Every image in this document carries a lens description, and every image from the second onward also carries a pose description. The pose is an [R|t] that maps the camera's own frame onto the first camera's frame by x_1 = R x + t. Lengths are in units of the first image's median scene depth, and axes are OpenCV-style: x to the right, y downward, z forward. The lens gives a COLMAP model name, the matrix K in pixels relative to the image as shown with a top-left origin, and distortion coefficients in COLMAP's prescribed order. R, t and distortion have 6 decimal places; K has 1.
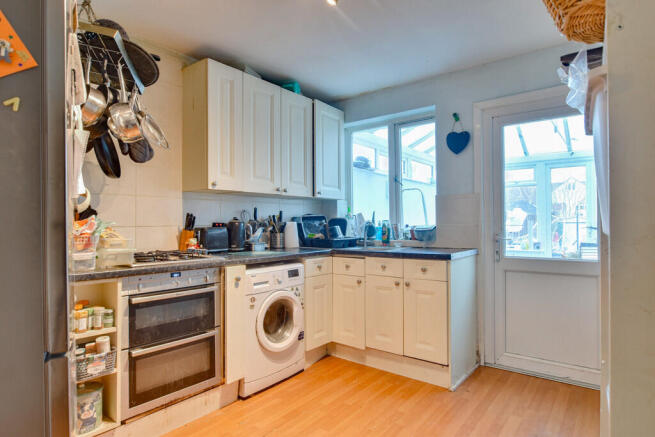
lens RADIAL K [[382.3, 0, 326.7], [0, 382.3, 219.8], [0, 0, 1]] dist [-0.002545, 0.003197]
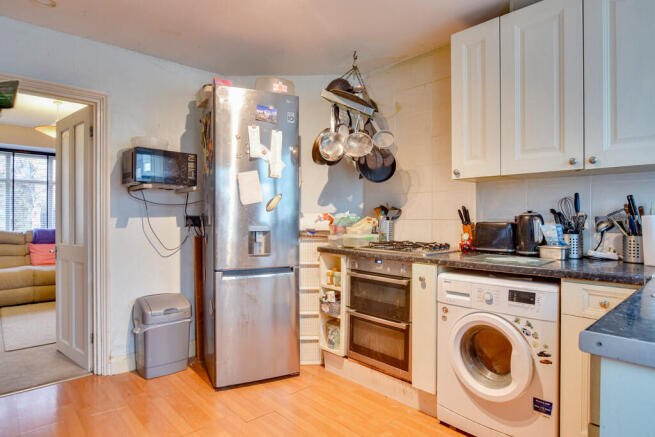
lens RADIAL K [[382.3, 0, 326.9], [0, 382.3, 219.3], [0, 0, 1]] dist [-0.002545, 0.003197]
pose [[-0.172612, 0.007957, -0.984958, 0.574339], [0.006779, 0.999953, 0.006890, 0.005359], [0.984967, -0.005488, -0.172658, 0.774699]]
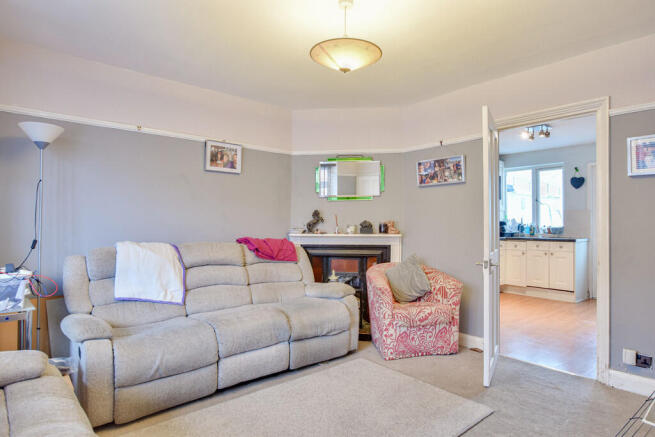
lens RADIAL K [[382.3, 0, 326.6], [0, 382.3, 217.4], [0, 0, 1]] dist [-0.002545, 0.003197]
pose [[0.979737, 0.009369, -0.200071, -0.517037], [-0.009990, 0.999948, -0.002091, -0.012153], [0.200041, 0.004048, 0.979779, -1.158015]]
